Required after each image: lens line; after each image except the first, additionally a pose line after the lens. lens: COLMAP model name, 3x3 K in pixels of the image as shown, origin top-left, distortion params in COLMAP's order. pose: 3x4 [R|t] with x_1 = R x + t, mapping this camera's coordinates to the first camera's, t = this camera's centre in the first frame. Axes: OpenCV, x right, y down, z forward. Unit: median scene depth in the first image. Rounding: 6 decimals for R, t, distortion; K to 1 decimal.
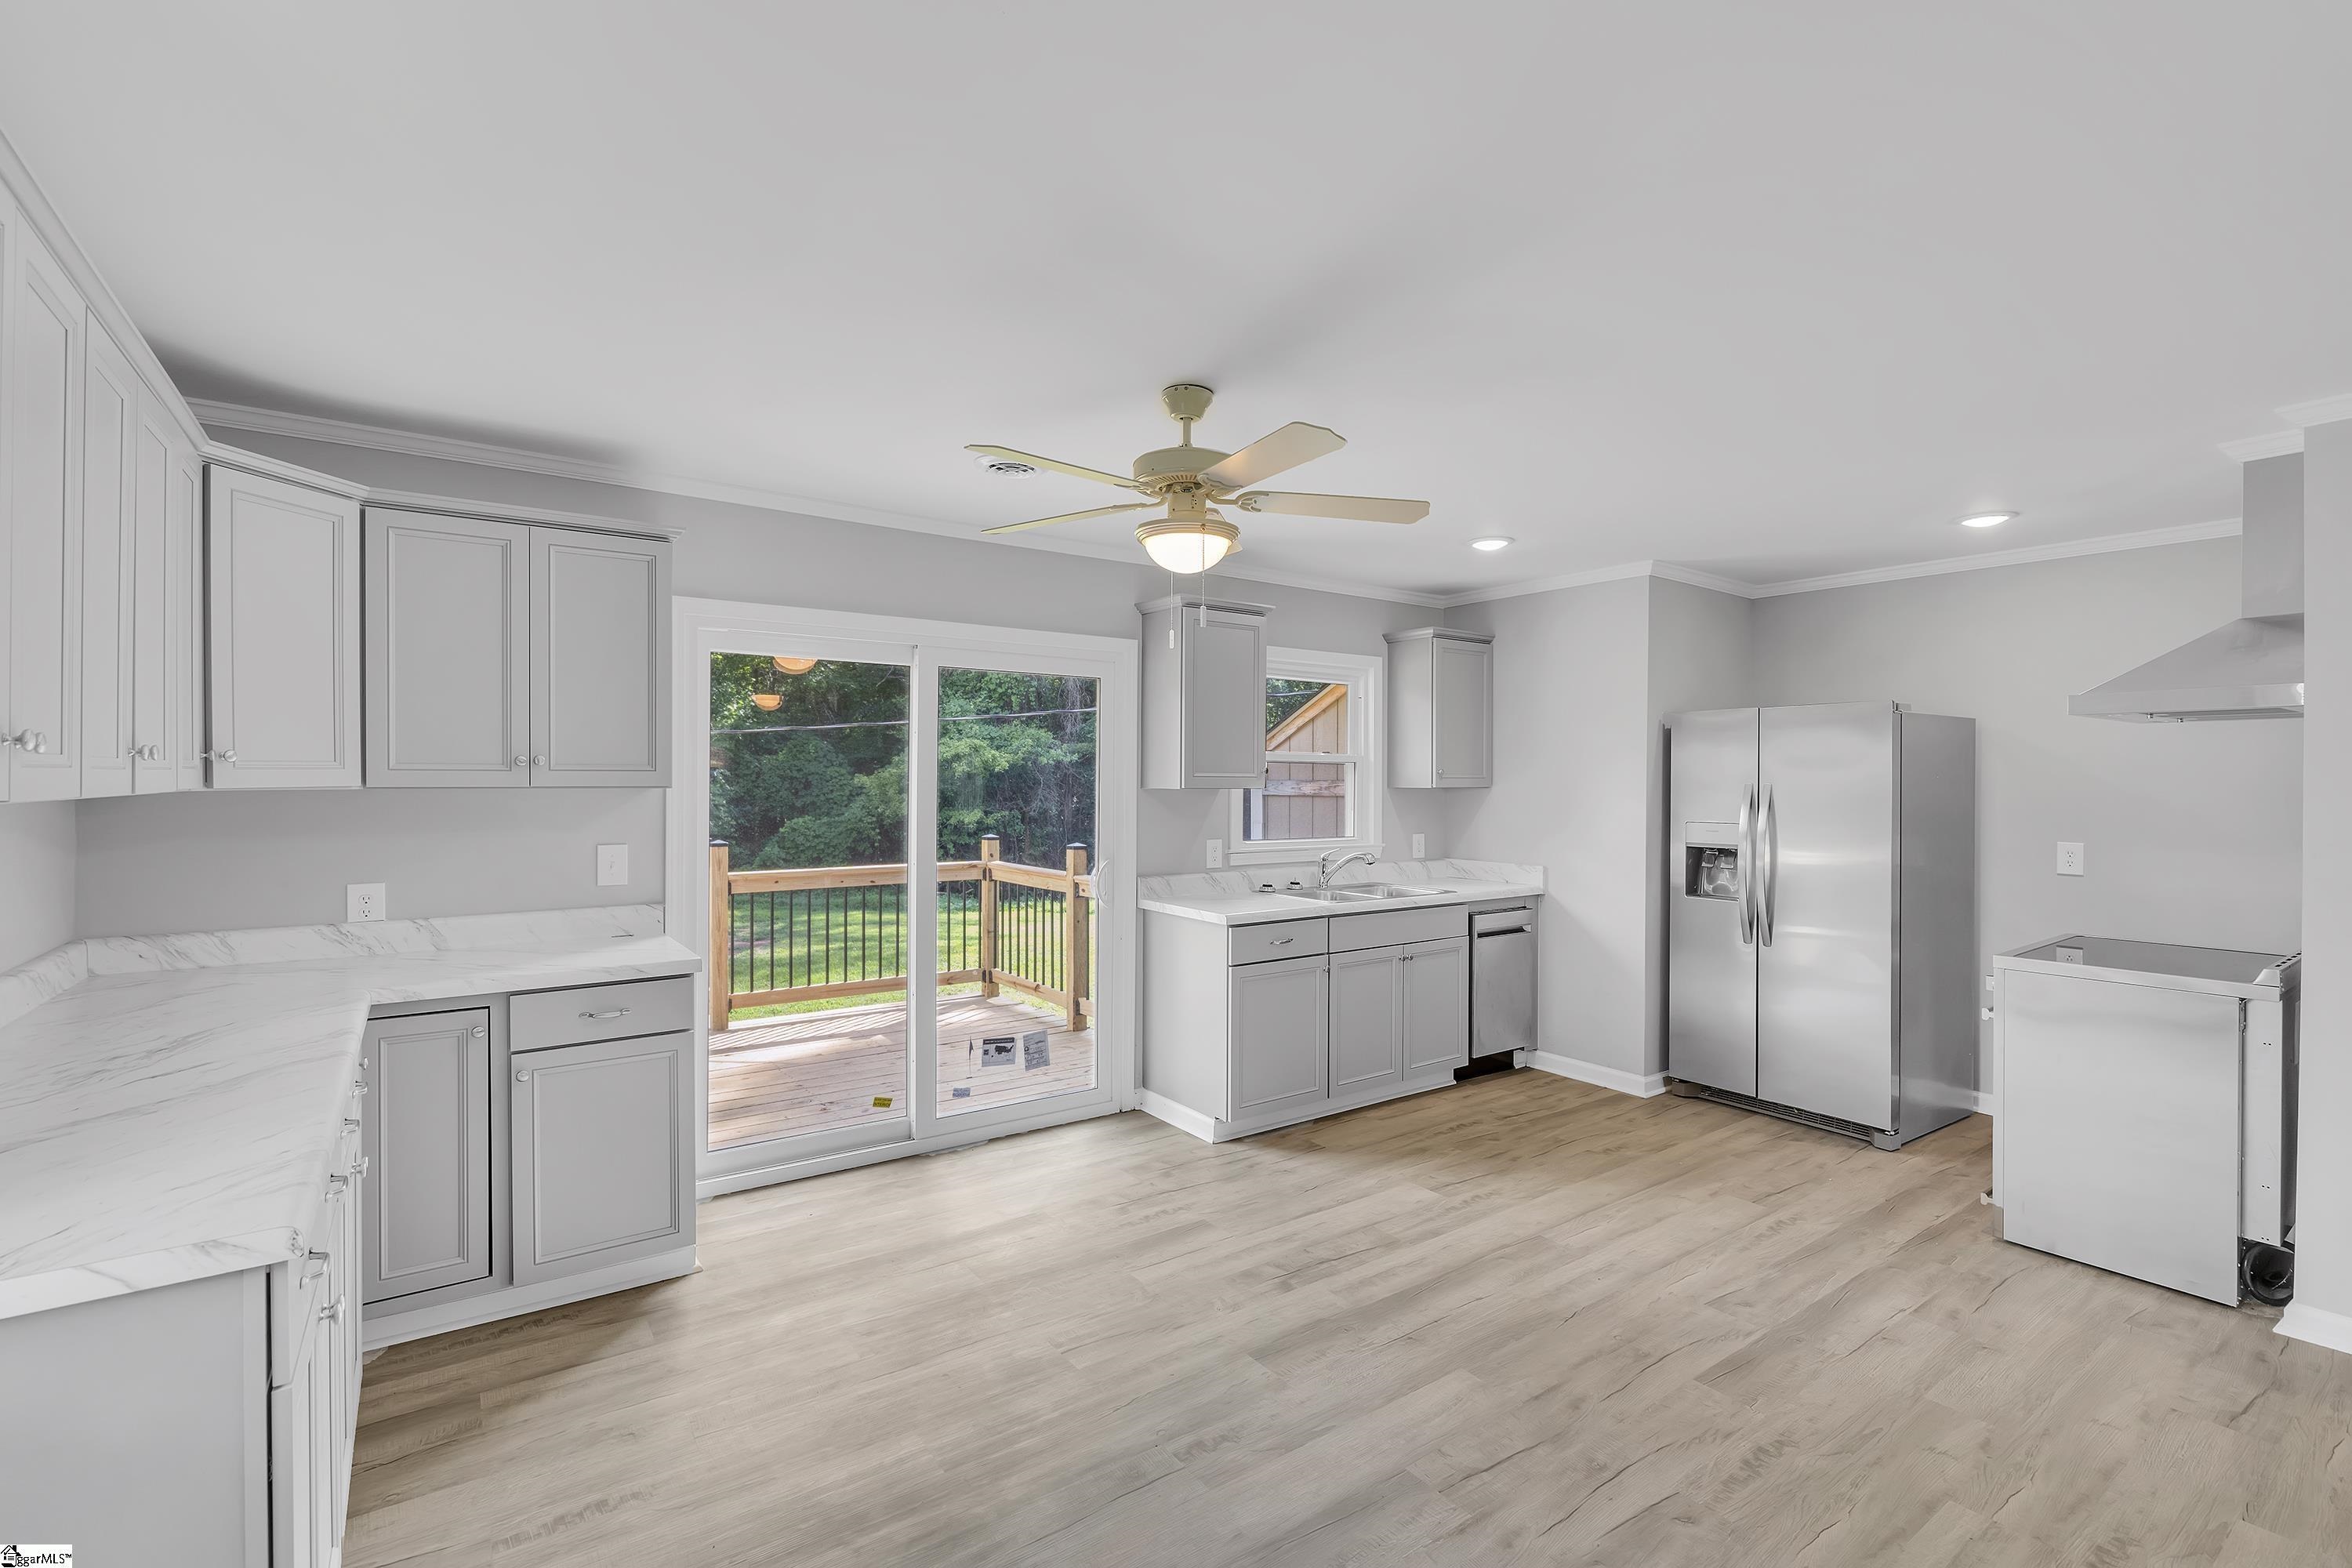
lens RADIAL K [[1047.1, 0, 1176.7], [0, 1047.1, 786.0], [0, 0, 1]] dist [-0.001466, 0.000106]
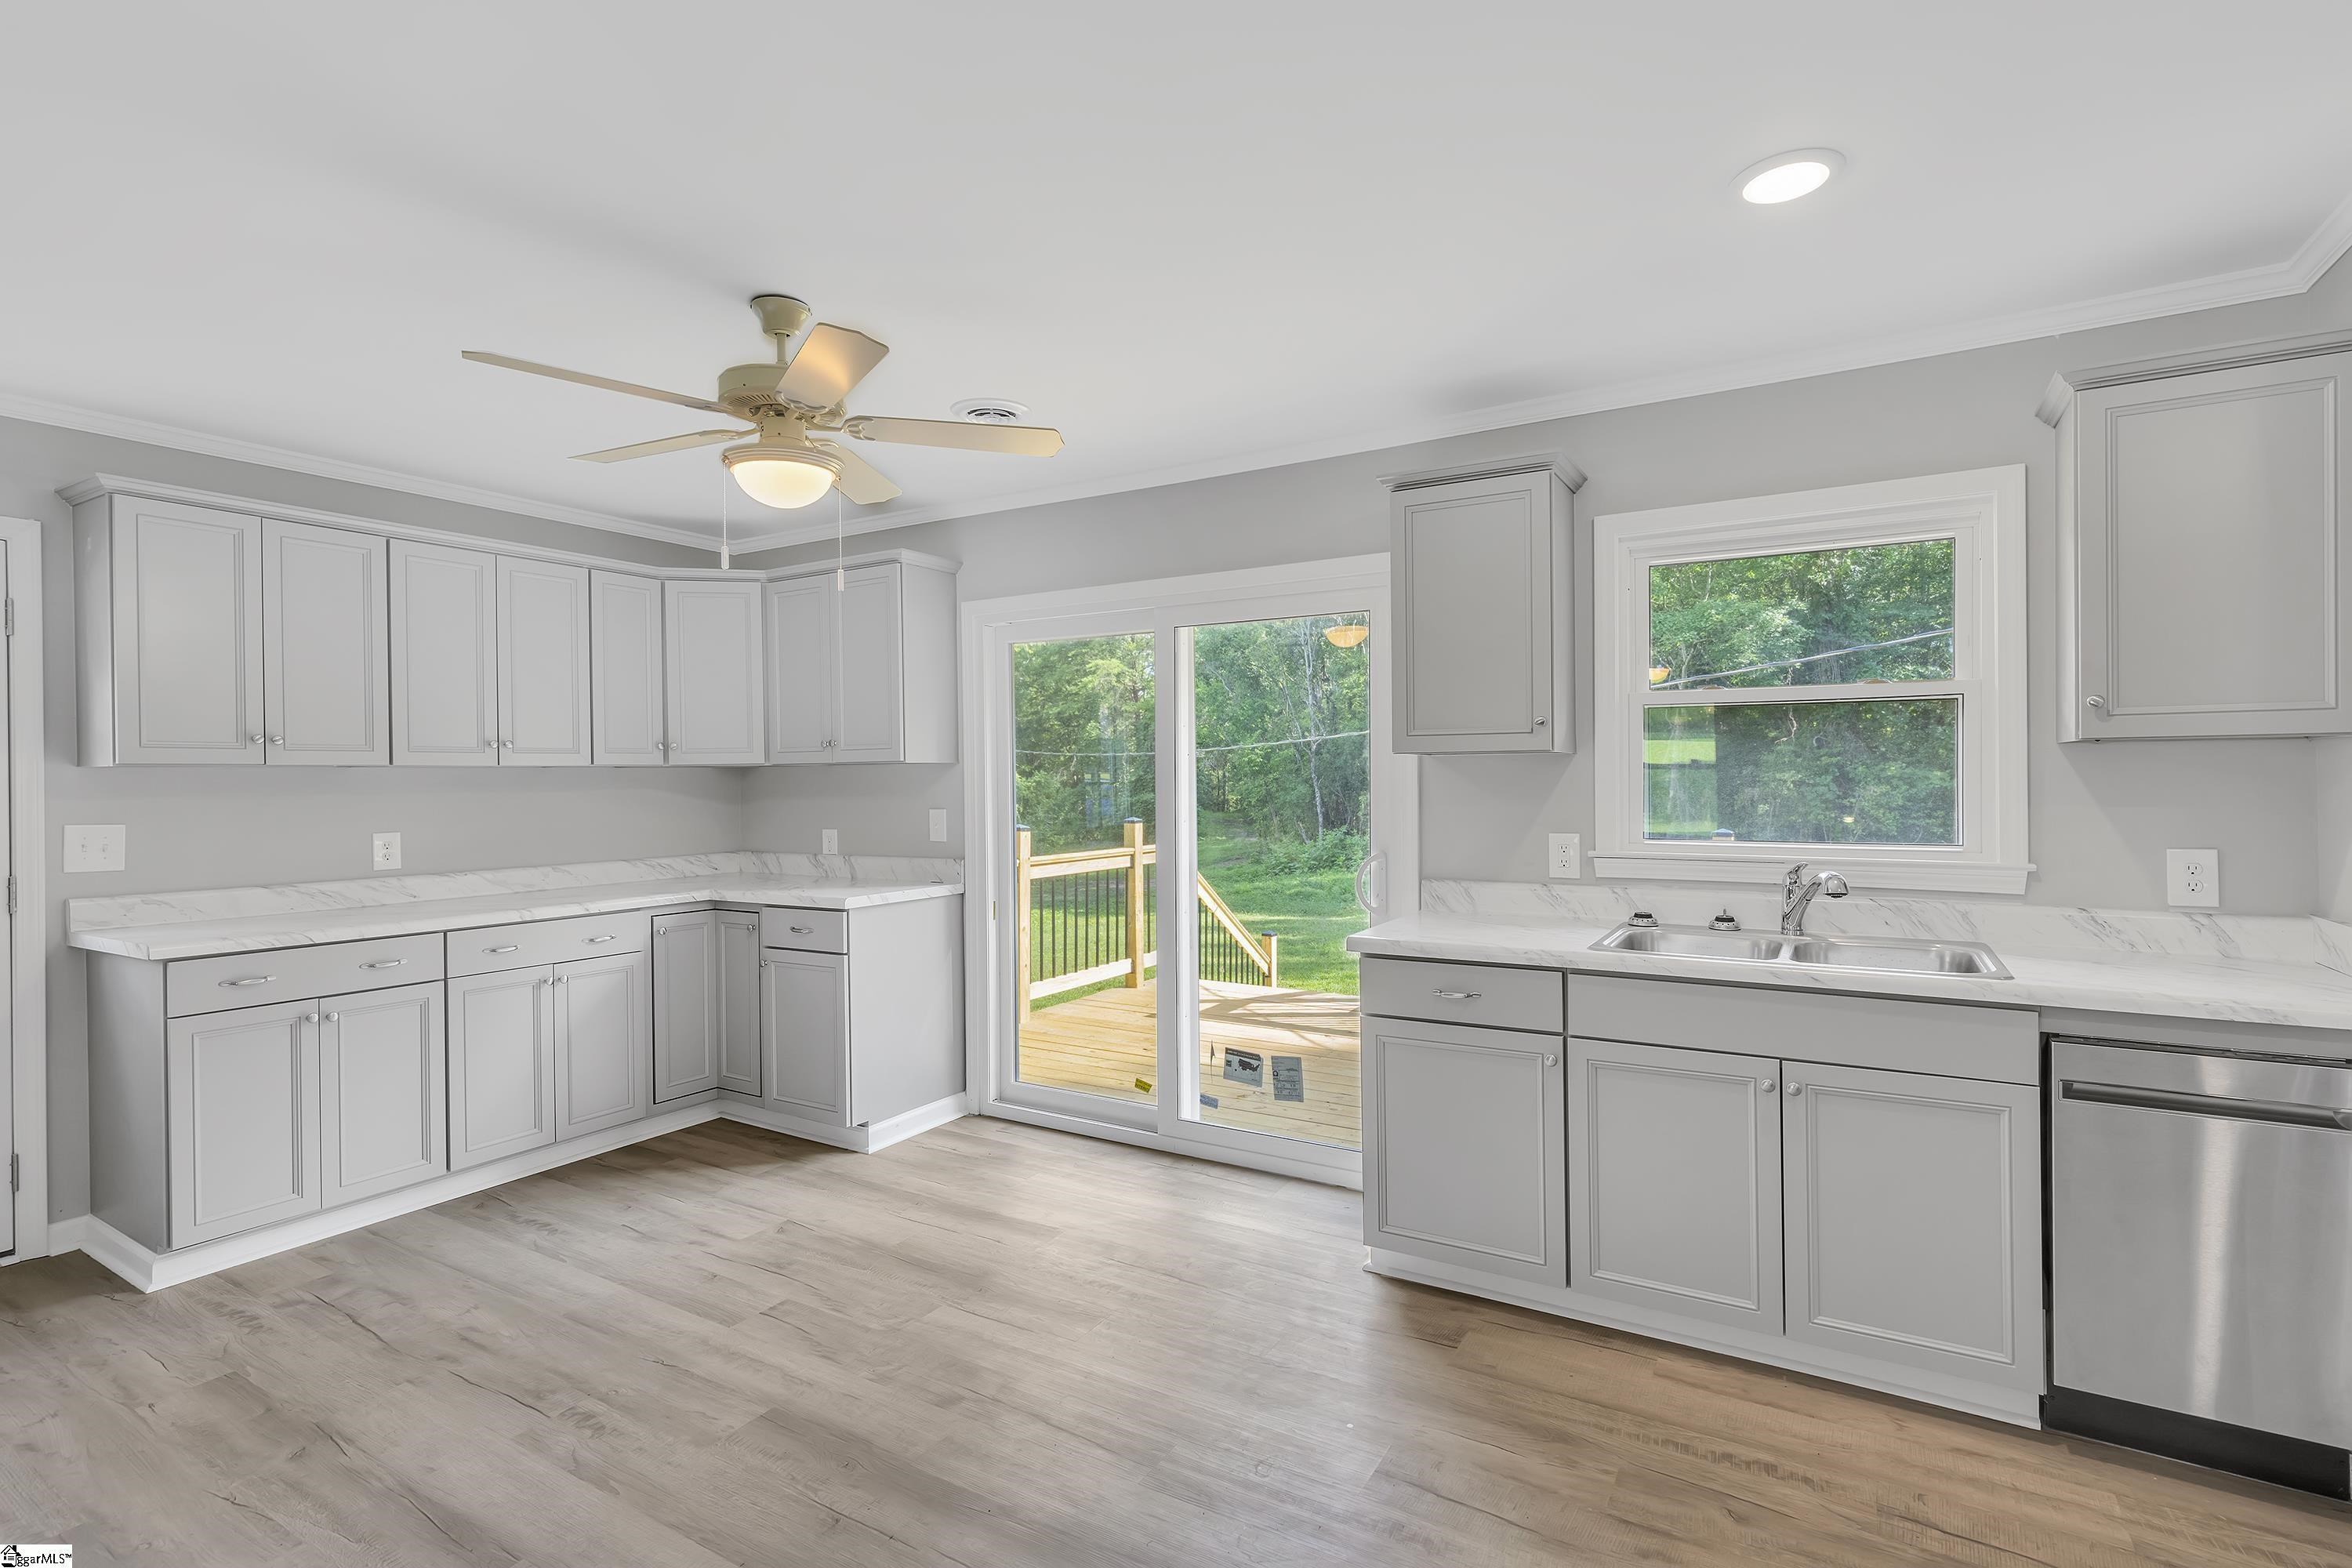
lens RADIAL K [[1114.7, 0, 1174.4], [0, 1114.7, 804.8], [0, 0, 1]] dist [0.001458, 0.000390]
pose [[0.397899, 0.014319, -0.917318, 0.643740], [0.004450, 0.999836, 0.017538, 0.024477], [0.917419, -0.011060, 0.397770, 0.595695]]
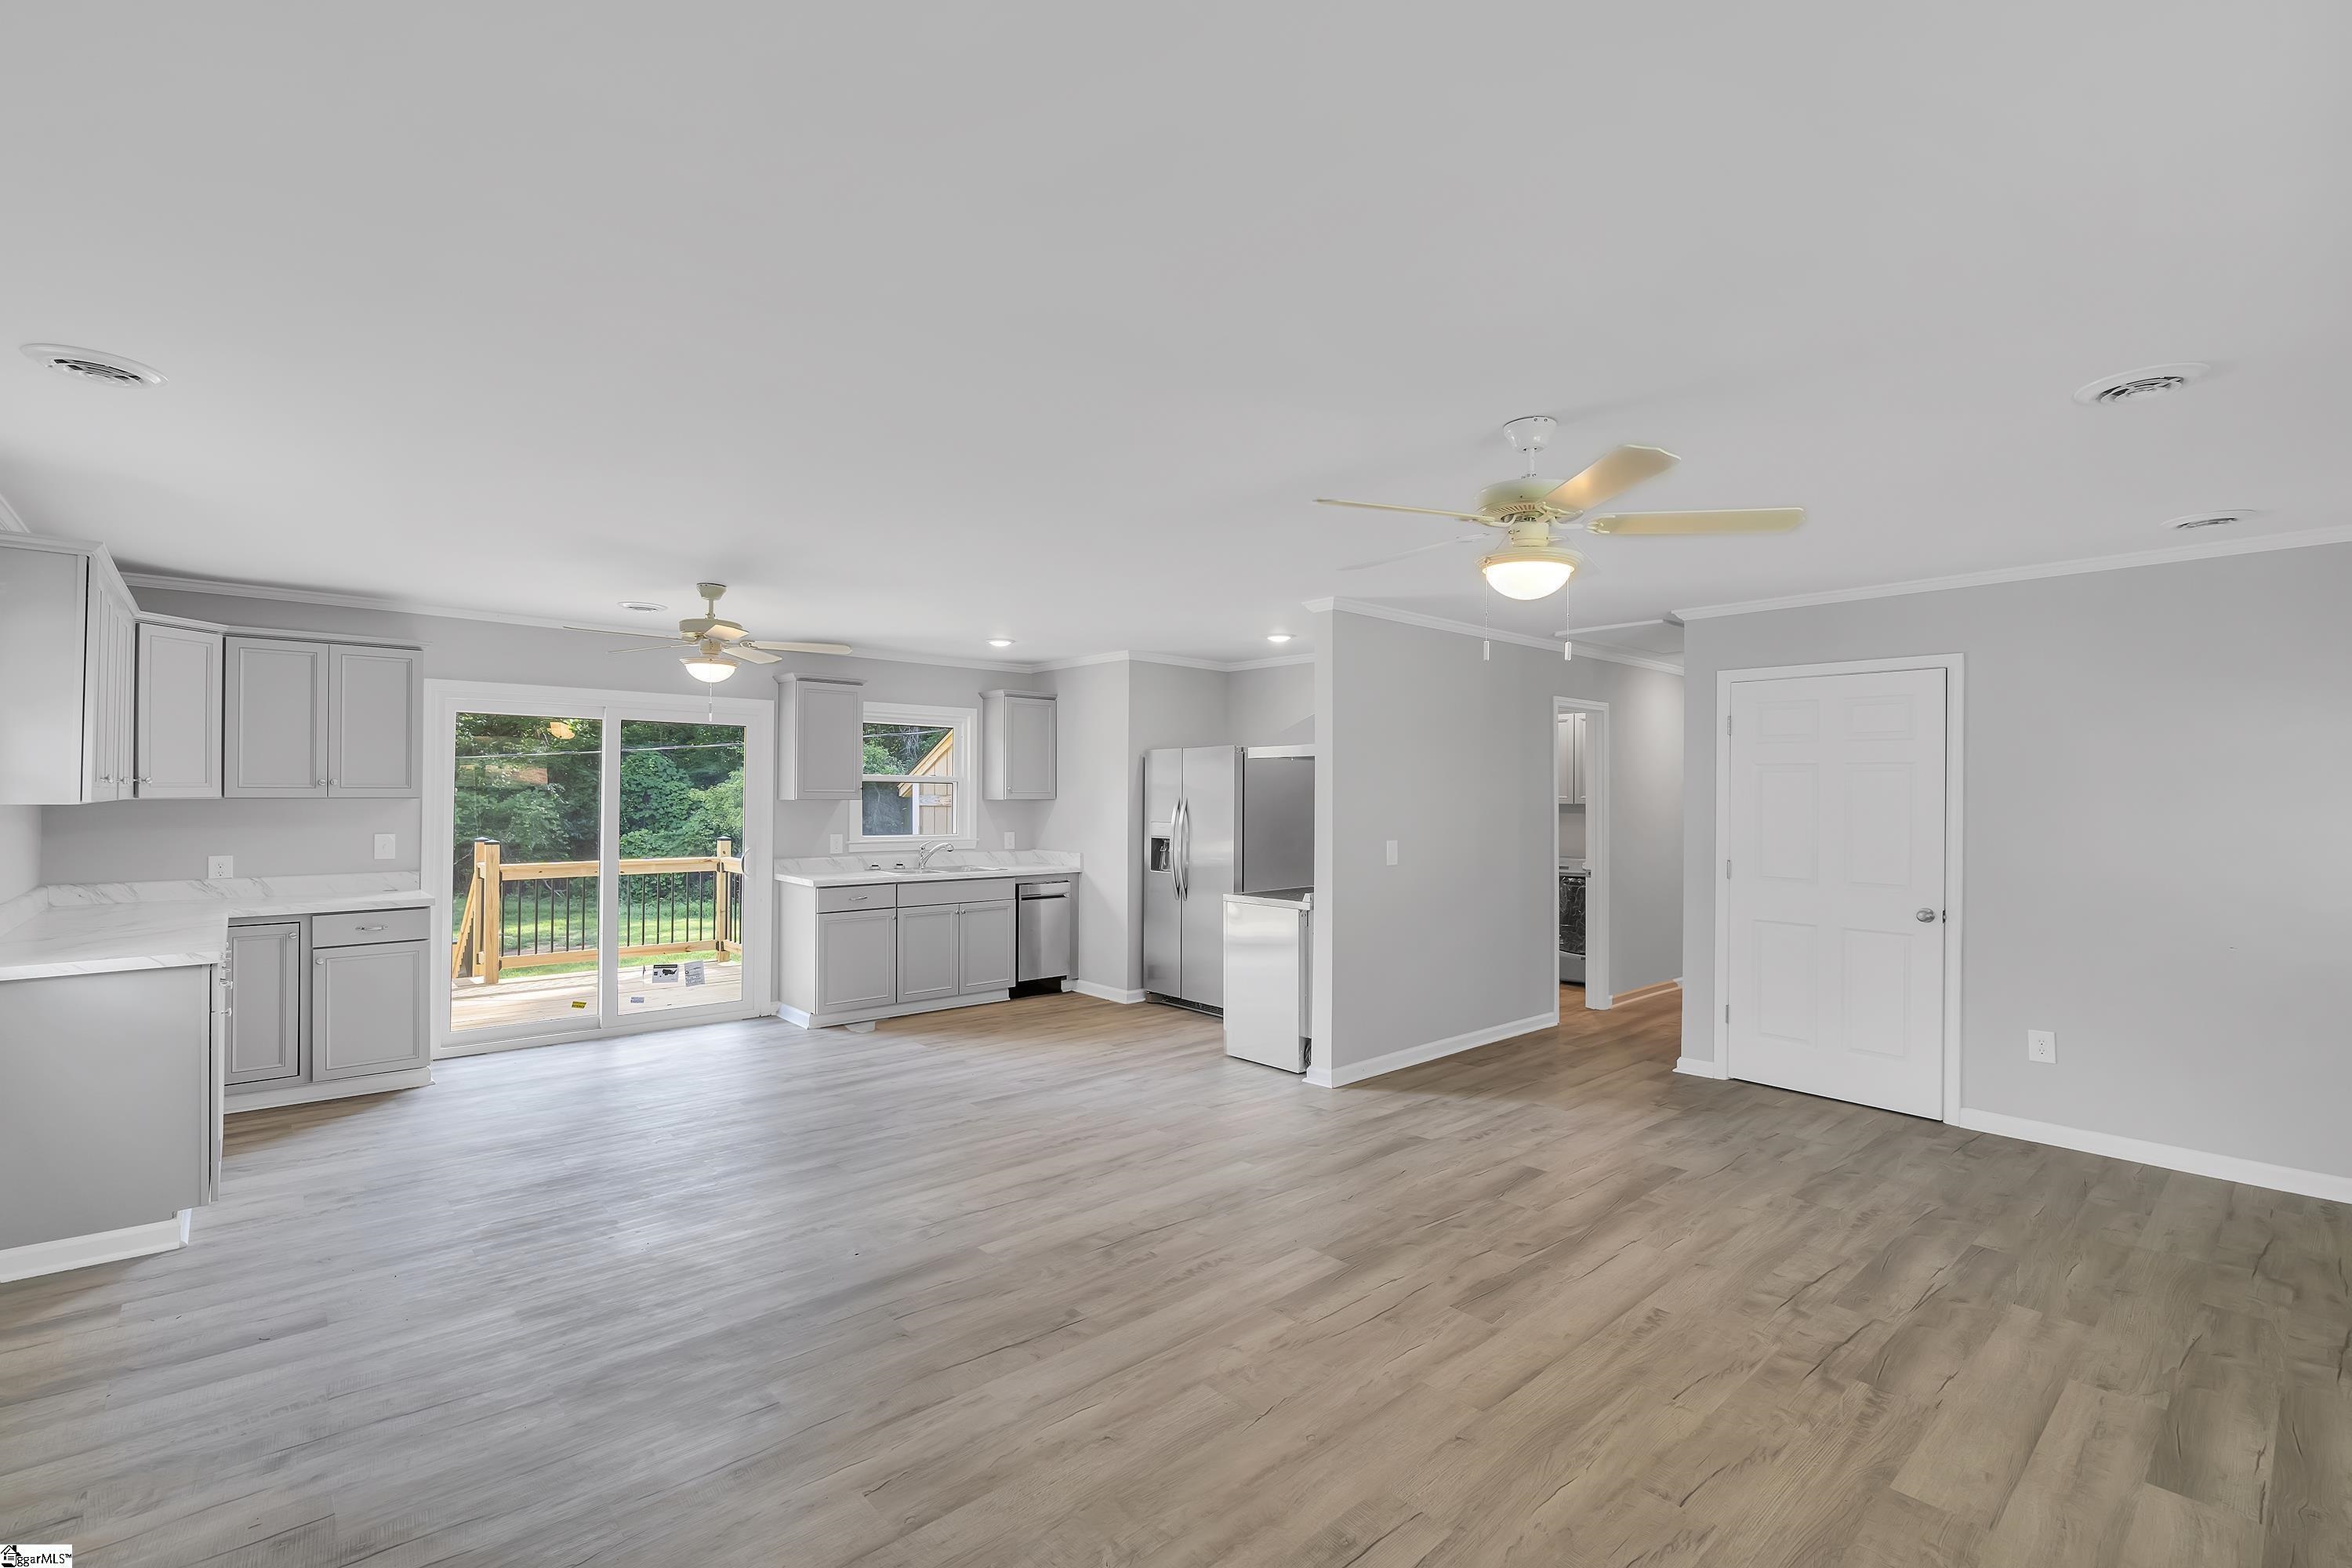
lens RADIAL K [[1050.9, 0, 1171.3], [0, 1050.9, 786.0], [0, 0, 1]] dist [0.001741, 0.000173]
pose [[0.994397, 0.001497, 0.105700, 0.400699], [-0.000018, 0.999902, -0.013991, 0.004133], [-0.105710, 0.013911, 0.994300, -0.599599]]
